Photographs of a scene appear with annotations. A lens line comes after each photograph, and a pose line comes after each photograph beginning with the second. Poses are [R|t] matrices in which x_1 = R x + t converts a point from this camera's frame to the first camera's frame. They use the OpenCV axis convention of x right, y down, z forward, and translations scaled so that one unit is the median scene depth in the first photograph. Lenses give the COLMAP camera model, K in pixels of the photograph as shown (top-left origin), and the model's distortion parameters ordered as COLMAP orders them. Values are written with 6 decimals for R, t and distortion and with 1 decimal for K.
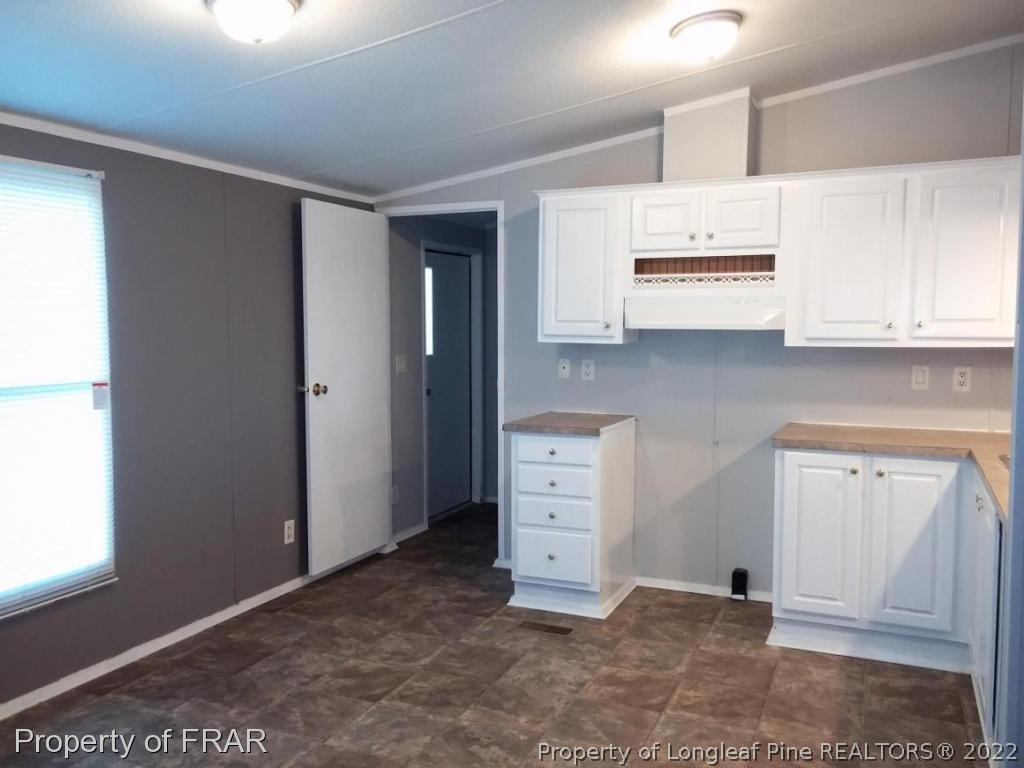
lens RADIAL K [[866.7, 0, 513.2], [0, 866.7, 383.8], [0, 0, 1]] dist [0.058878, -0.031156]
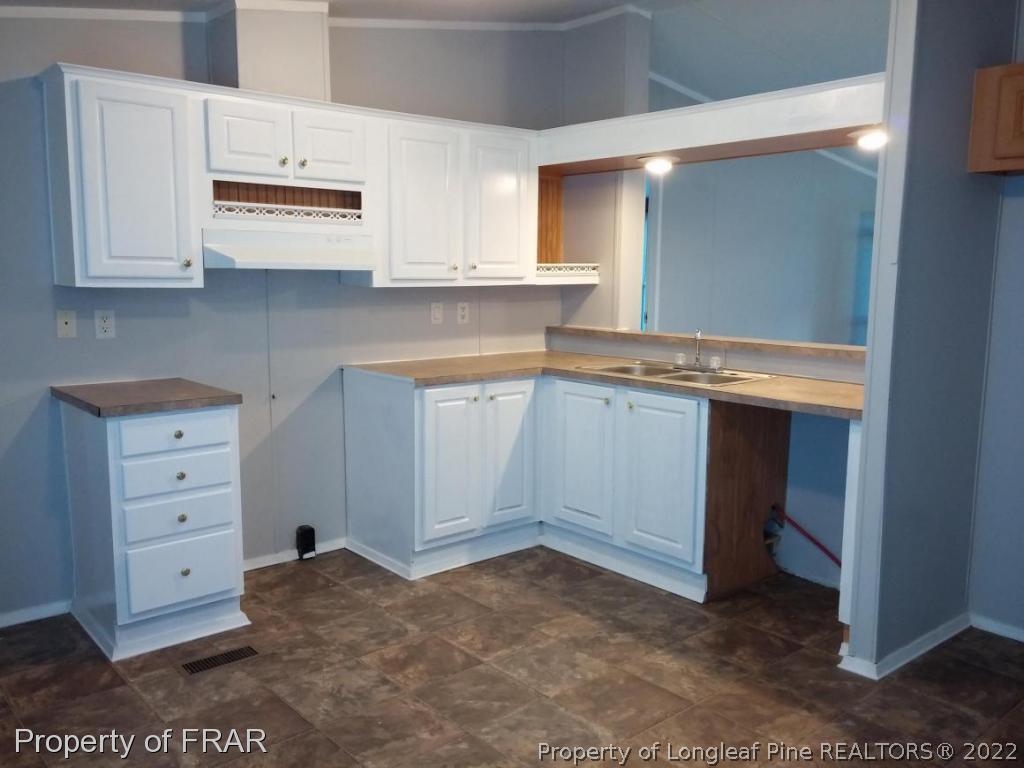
lens RADIAL K [[866.7, 0, 513.0], [0, 866.7, 385.8], [0, 0, 1]] dist [0.058878, -0.031156]
pose [[0.436137, -0.118592, 0.892032, -0.526083], [0.057580, 0.992924, 0.103853, -0.026005], [-0.898036, 0.006069, 0.439880, 0.436284]]
